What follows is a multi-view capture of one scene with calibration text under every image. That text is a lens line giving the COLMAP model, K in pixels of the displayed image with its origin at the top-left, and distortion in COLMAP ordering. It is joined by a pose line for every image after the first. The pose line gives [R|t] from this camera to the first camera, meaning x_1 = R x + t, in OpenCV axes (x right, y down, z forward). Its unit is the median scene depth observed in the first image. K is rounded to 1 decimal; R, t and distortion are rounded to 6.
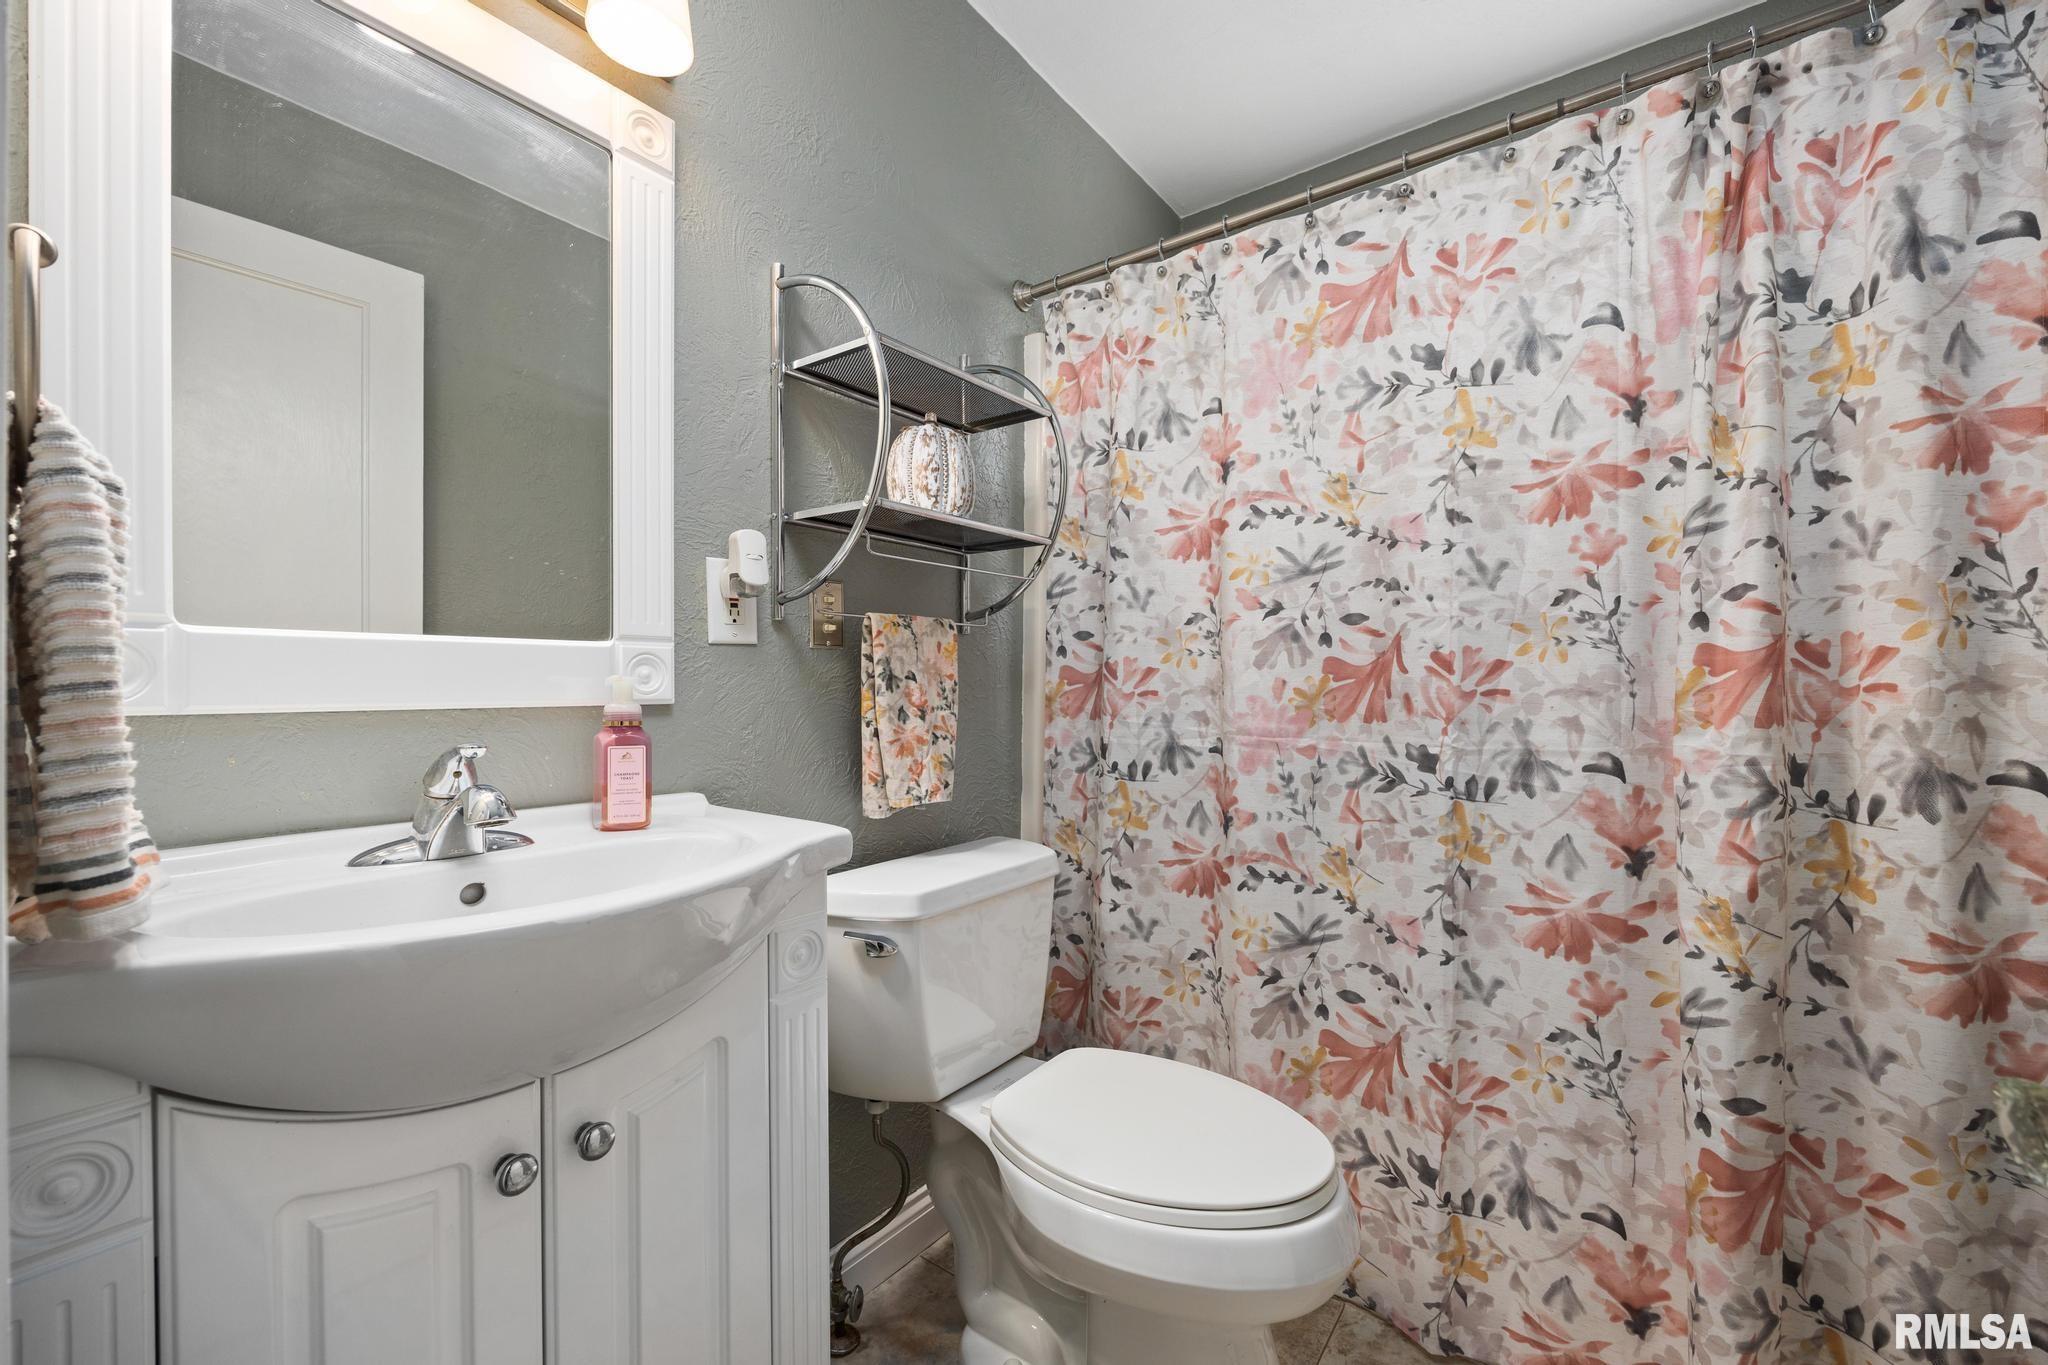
lens RADIAL K [[817.0, 0, 1033.0], [0, 817.0, 685.6], [0, 0, 1]] dist [-0.001632, -0.000317]
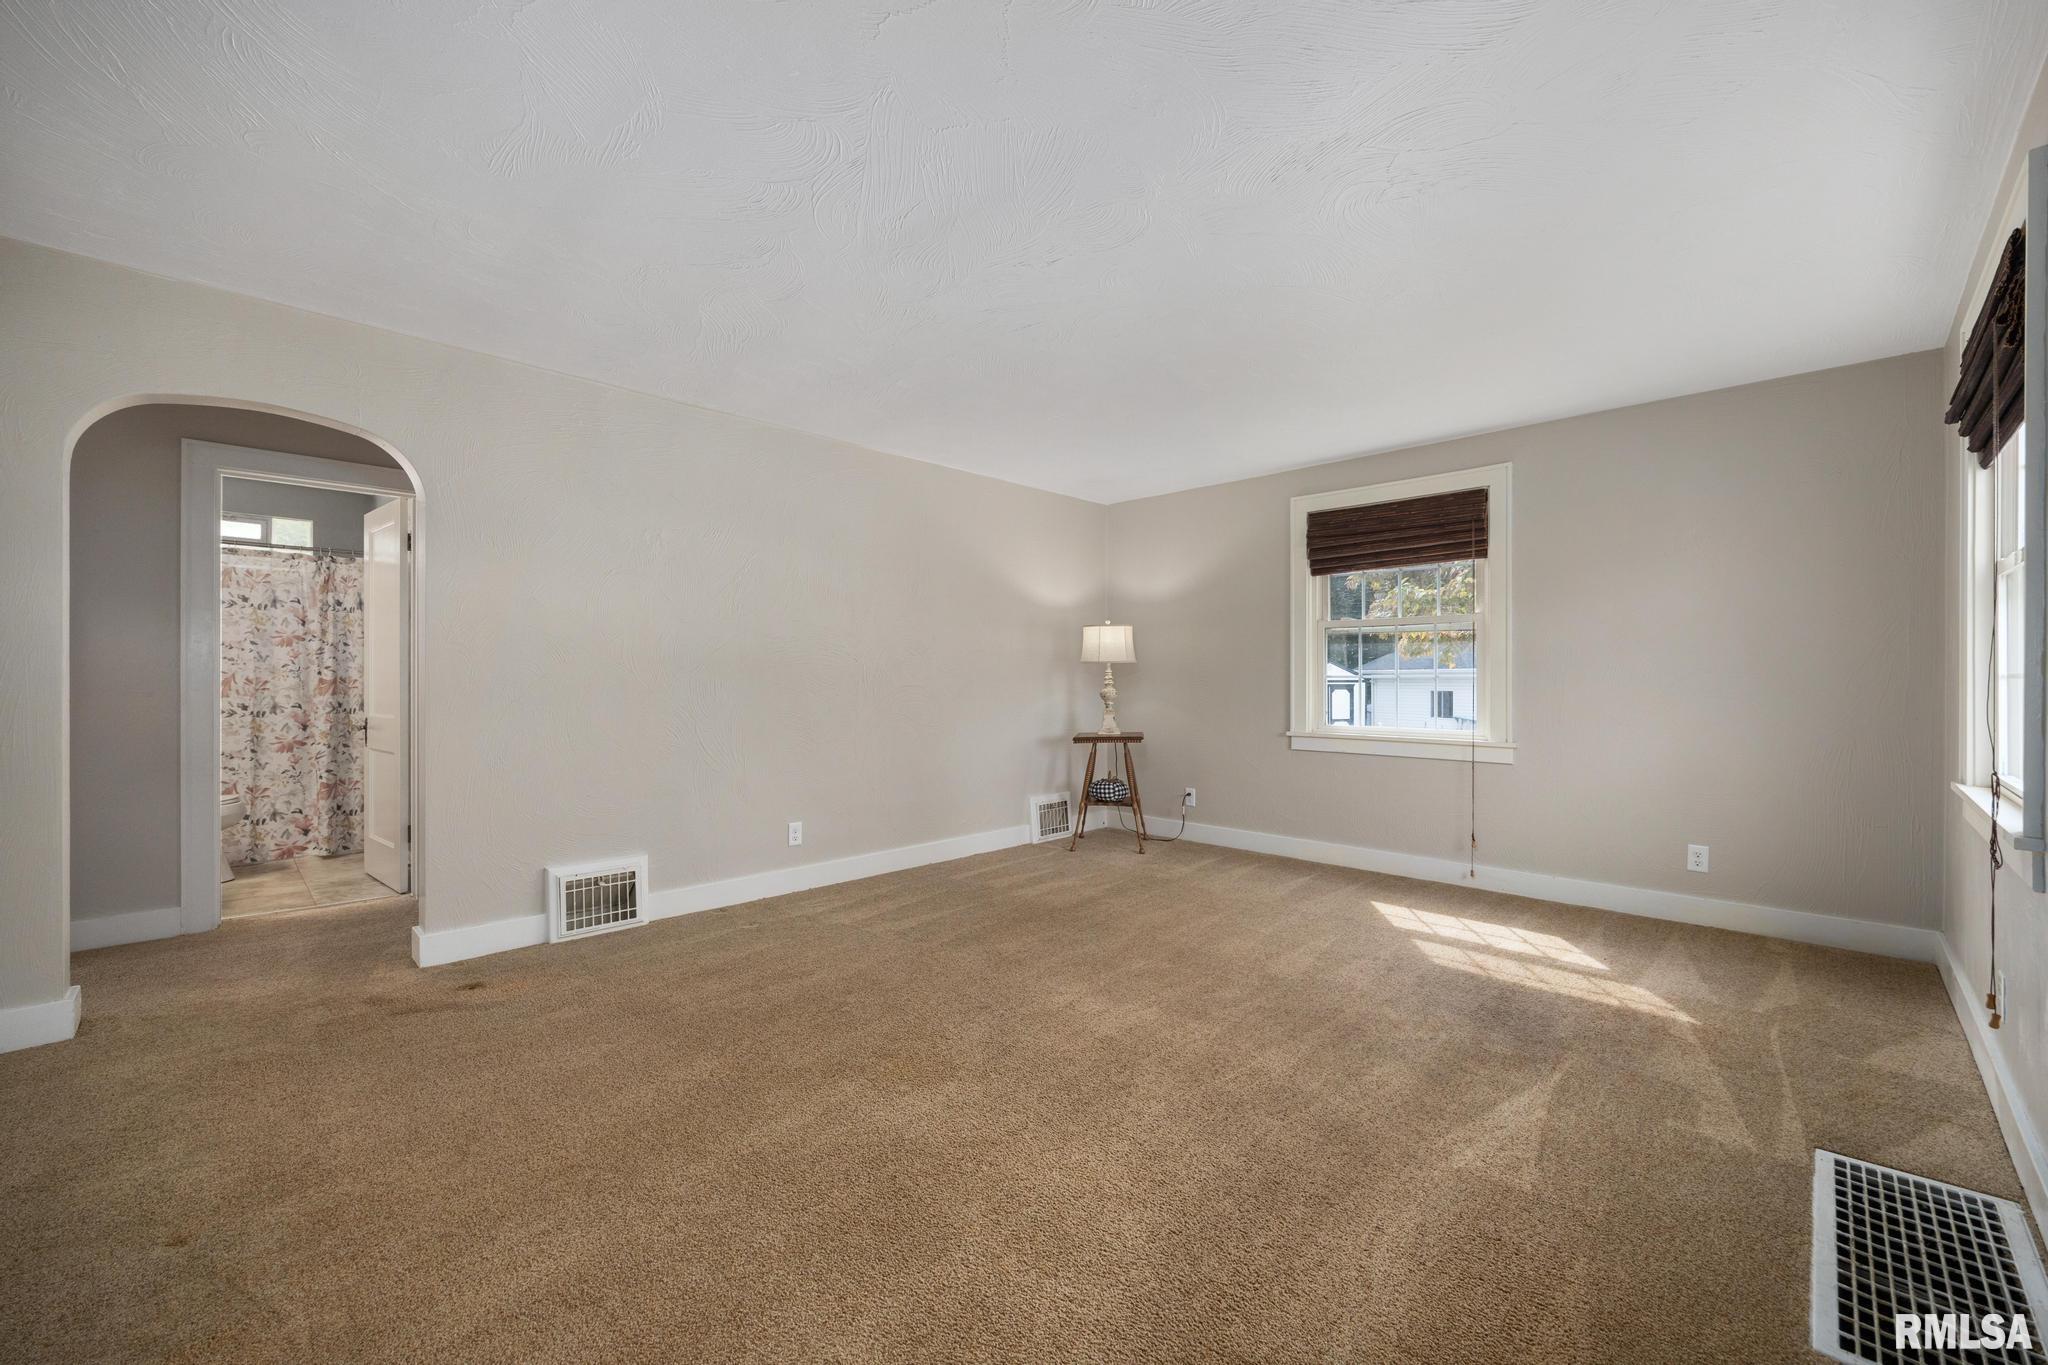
lens RADIAL K [[817.0, 0, 1031.4], [0, 817.0, 683.8], [0, 0, 1]] dist [-0.001632, -0.000317]
pose [[0.135000, -0.001666, 0.990844, -3.019279], [0.005080, 0.999987, 0.000989, -0.001391], [-0.990833, 0.004900, 0.135006, -3.398534]]
